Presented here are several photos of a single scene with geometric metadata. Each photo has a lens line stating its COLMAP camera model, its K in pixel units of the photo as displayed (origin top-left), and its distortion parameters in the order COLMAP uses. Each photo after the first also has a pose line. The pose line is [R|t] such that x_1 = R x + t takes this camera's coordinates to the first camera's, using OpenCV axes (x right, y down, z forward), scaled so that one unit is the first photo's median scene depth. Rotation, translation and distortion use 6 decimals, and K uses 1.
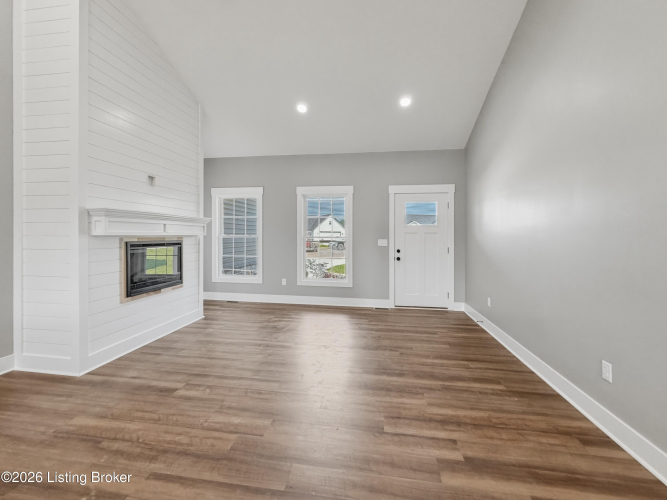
lens RADIAL K [[271.2, 0, 334.2], [0, 271.2, 245.4], [0, 0, 1]] dist [-0.001700, -0.000075]
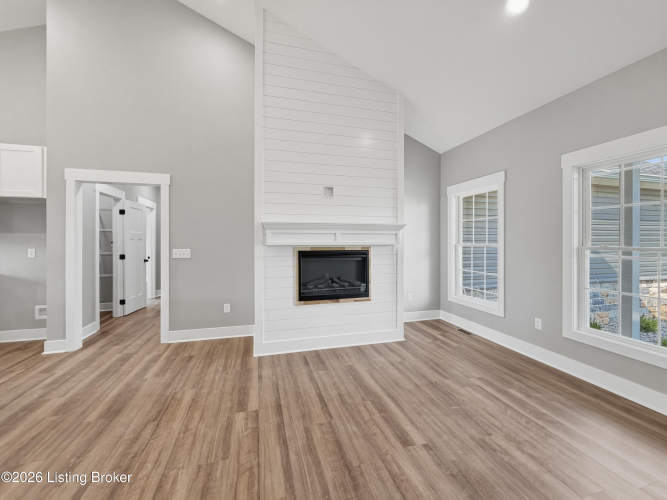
lens RADIAL K [[271.2, 0, 334.2], [0, 271.2, 245.4], [0, 0, 1]] dist [-0.001700, -0.000075]
pose [[0.422641, 0.004576, -0.906286, 0.227514], [-0.029626, 0.999523, -0.008769, -0.022411], [0.905813, 0.030556, 0.422575, 0.498713]]
